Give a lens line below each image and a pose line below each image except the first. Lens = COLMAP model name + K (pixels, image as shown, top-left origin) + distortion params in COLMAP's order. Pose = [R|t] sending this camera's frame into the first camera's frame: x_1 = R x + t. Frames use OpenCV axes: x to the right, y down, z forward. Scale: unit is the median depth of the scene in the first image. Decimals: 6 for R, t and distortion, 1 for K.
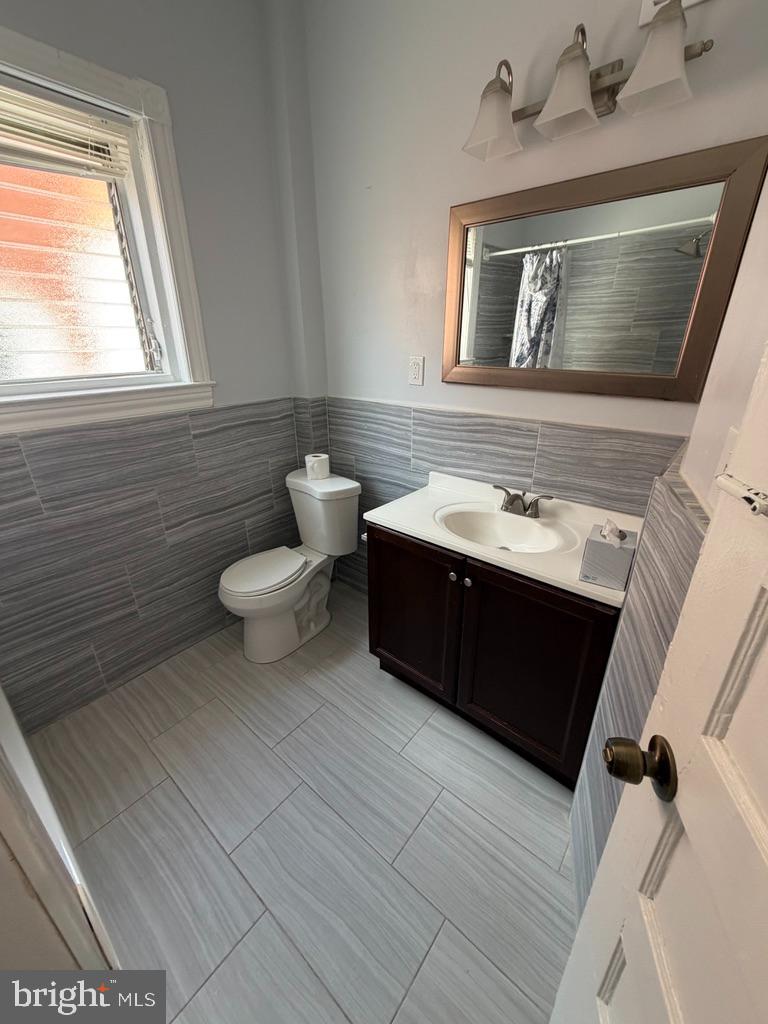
lens RADIAL K [[413.2, 0, 384.2], [0, 413.2, 509.8], [0, 0, 1]] dist [0.000185, 0.000691]
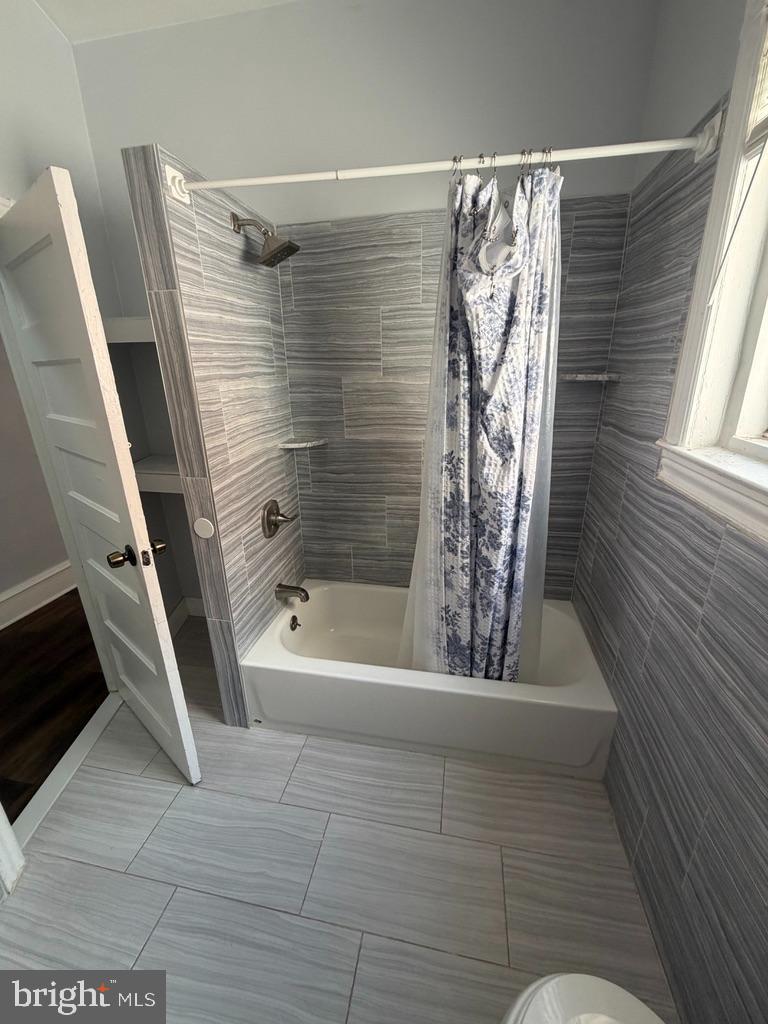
lens RADIAL K [[413.2, 0, 383.0], [0, 413.2, 508.7], [0, 0, 1]] dist [0.000185, 0.000691]
pose [[-0.876290, 0.189027, -0.443154, -0.129916], [-0.153017, 0.762996, 0.628031, -0.498200], [0.456840, 0.618147, -0.639681, 1.098281]]
